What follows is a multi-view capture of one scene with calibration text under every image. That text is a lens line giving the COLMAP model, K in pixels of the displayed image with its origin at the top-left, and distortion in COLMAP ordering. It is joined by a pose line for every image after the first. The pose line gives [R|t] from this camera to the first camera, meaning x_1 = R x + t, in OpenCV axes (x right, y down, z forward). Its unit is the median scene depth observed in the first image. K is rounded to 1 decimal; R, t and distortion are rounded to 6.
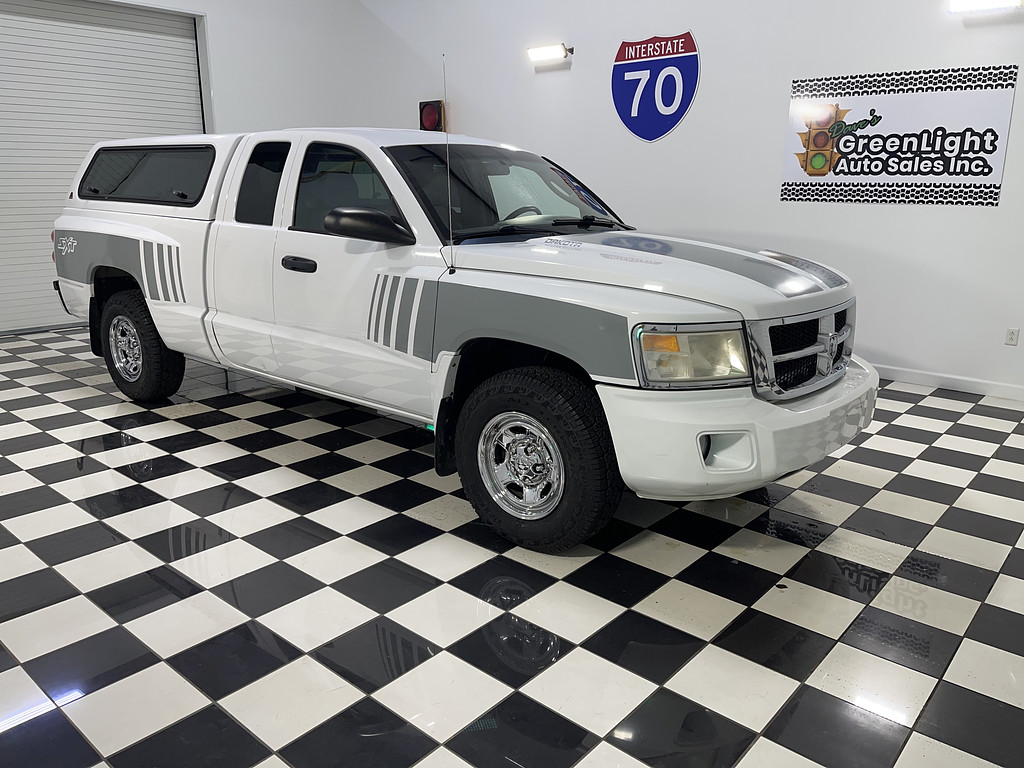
lens RADIAL K [[775.2, 0, 508.9], [0, 775.2, 380.3], [0, 0, 1]] dist [0.056816, -0.084766]
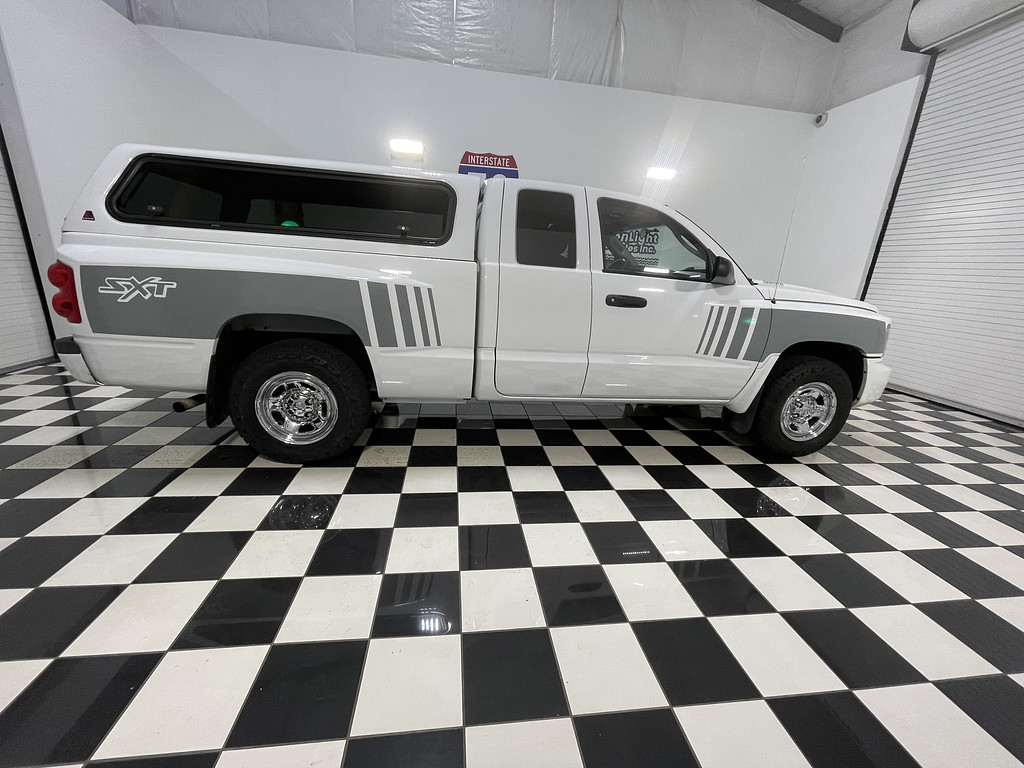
lens RADIAL K [[425.4, 0, 511.0], [0, 425.4, 398.1], [0, 0, 1]] dist [-0.000839, -0.000112]
pose [[0.656877, -0.193633, 0.728710, -0.786985], [0.130839, 0.981073, 0.142749, -0.103127], [-0.742559, 0.001575, 0.669779, 0.595488]]
